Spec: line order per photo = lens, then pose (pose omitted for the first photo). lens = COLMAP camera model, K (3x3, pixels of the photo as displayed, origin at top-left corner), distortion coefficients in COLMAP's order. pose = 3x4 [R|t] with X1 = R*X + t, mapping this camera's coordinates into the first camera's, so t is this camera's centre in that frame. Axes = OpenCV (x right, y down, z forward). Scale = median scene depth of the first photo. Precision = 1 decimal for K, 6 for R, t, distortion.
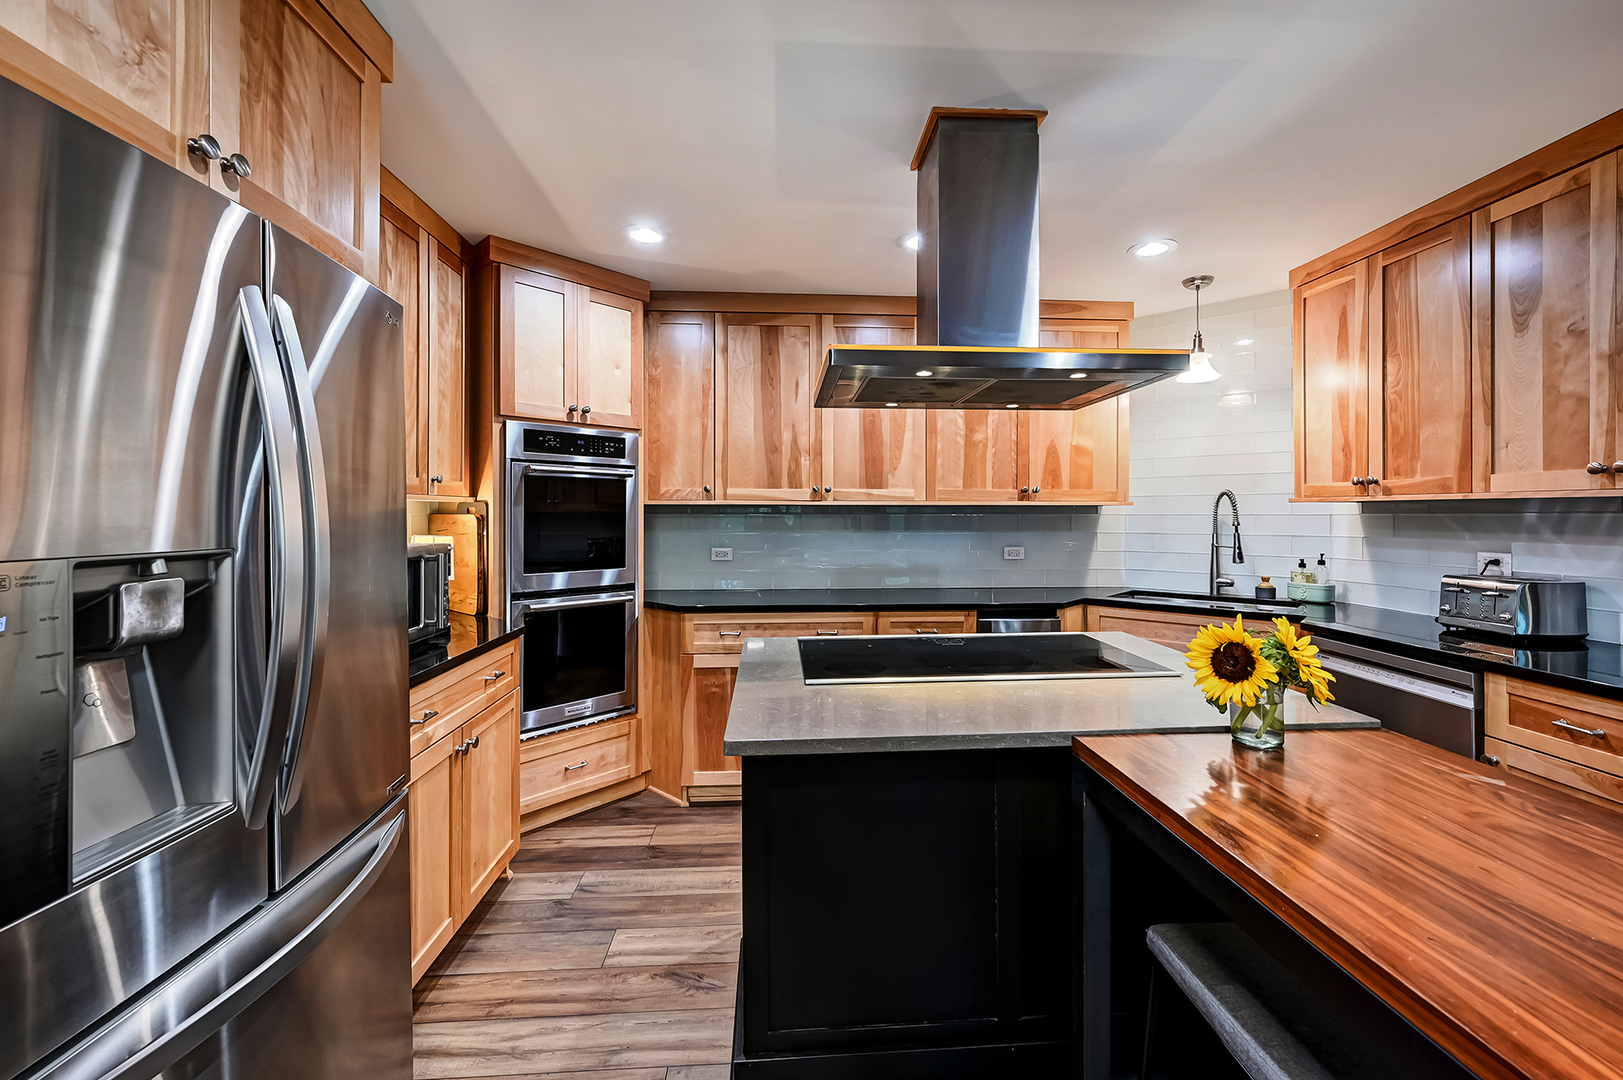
lens RADIAL K [[676.3, 0, 815.3], [0, 676.3, 510.4], [0, 0, 1]] dist [0.010497, 0.000179]
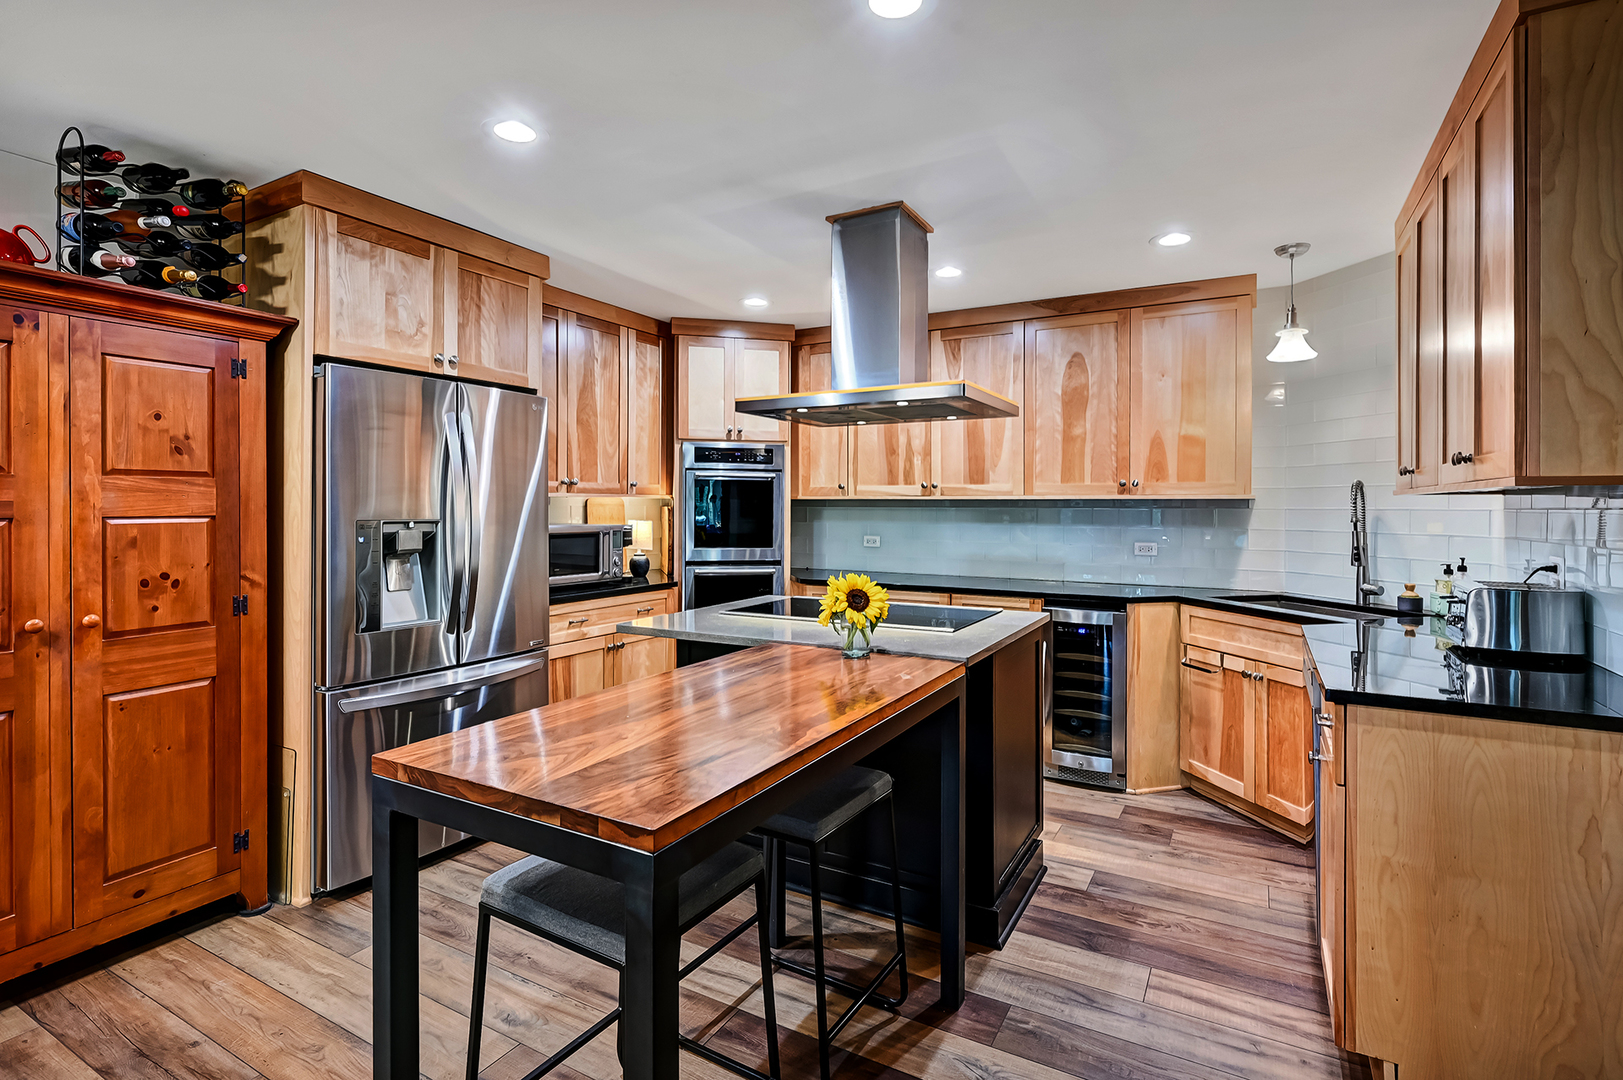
lens RADIAL K [[776.3, 0, 813.3], [0, 776.3, 507.1], [0, 0, 1]] dist [0.000314, -0.000120]
pose [[0.835269, 0.003022, -0.549833, 0.575258], [-0.000465, 0.999988, 0.004789, -0.001059], [0.549841, -0.003745, 0.835261, -0.195783]]
